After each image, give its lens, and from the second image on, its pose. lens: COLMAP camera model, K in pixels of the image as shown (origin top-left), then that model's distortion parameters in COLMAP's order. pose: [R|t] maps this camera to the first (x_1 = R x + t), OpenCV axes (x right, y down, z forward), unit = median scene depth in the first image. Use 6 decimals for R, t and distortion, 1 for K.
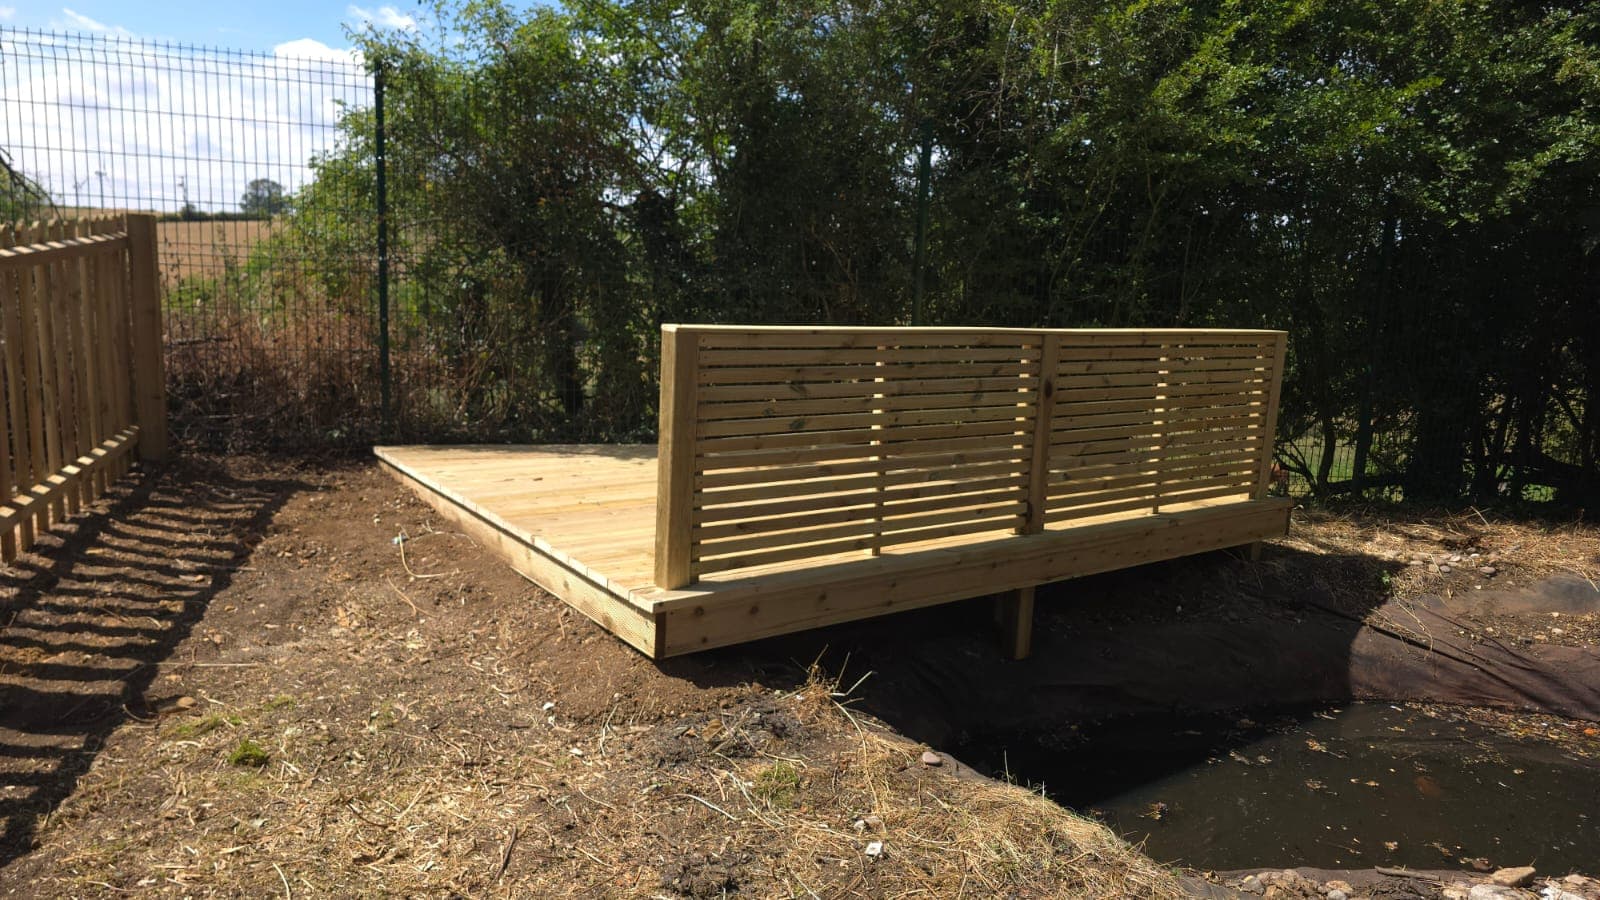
lens RADIAL K [[1065.9, 0, 800.0], [0, 1065.9, 450.0], [0, 0, 1]] dist [0.022230, -0.007115]
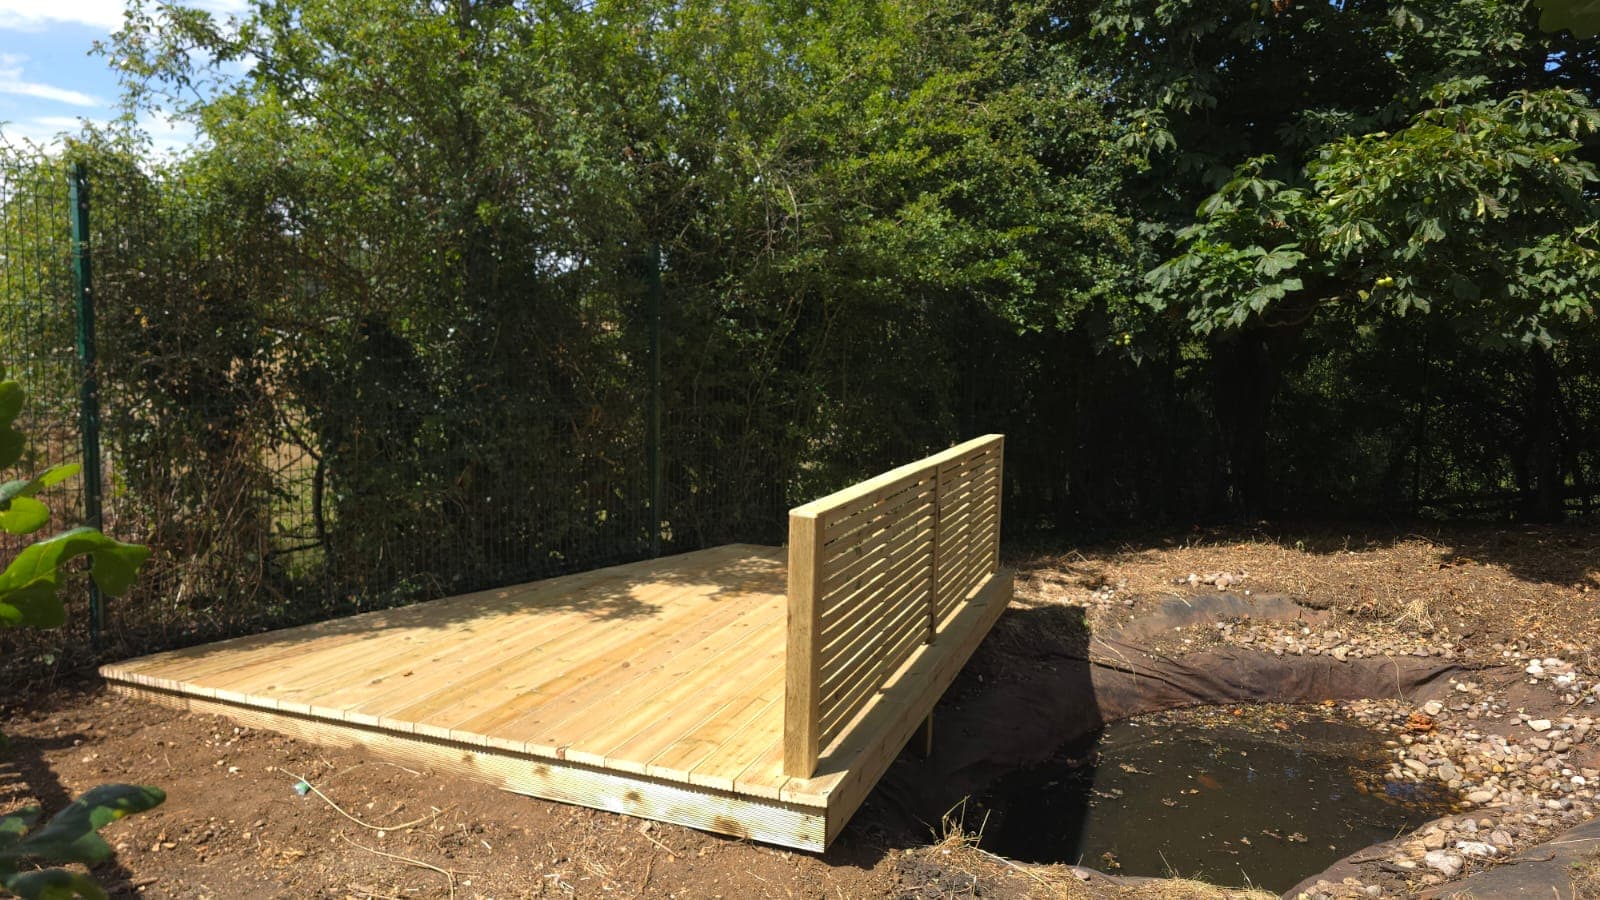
lens RADIAL K [[1051.3, 0, 800.0], [0, 1051.3, 450.0], [0, 0, 1]] dist [0.076928, -0.103287]
pose [[0.840751, -0.077698, 0.535818, -0.450548], [0.103139, 0.994511, -0.017623, -0.109380], [-0.531508, 0.070081, 0.844150, 0.114311]]
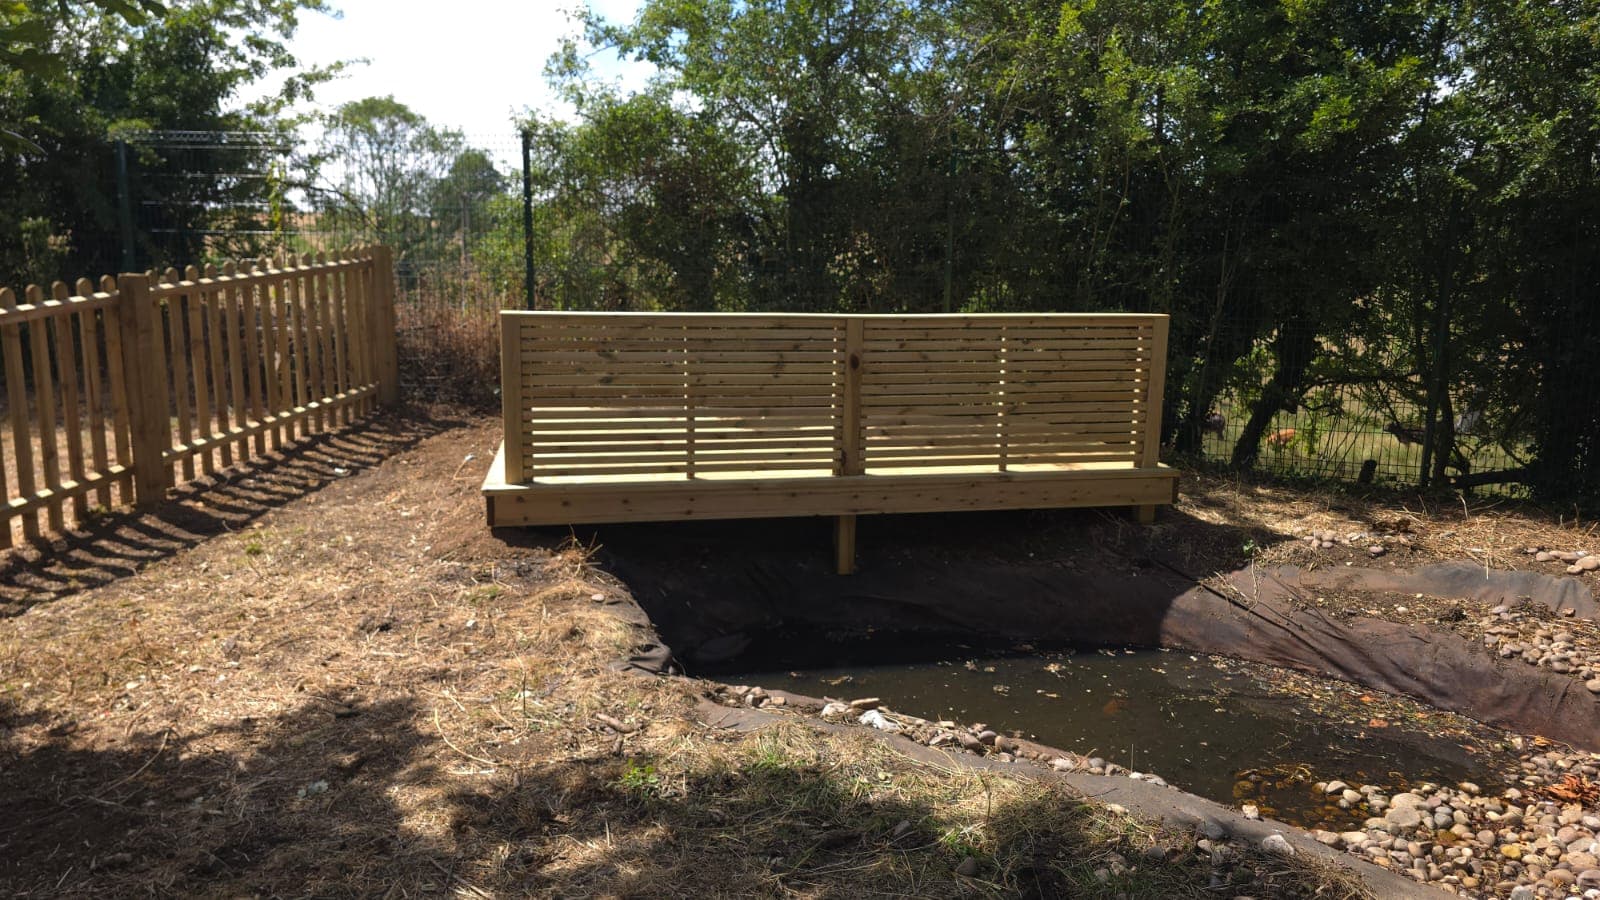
lens RADIAL K [[1051.3, 0, 800.0], [0, 1051.3, 450.0], [0, 0, 1]] dist [0.076928, -0.103287]
pose [[0.908599, 0.045038, -0.415234, 0.649383], [-0.041818, 0.998983, 0.016850, 0.027781], [0.415570, 0.002054, 0.909559, -0.157716]]
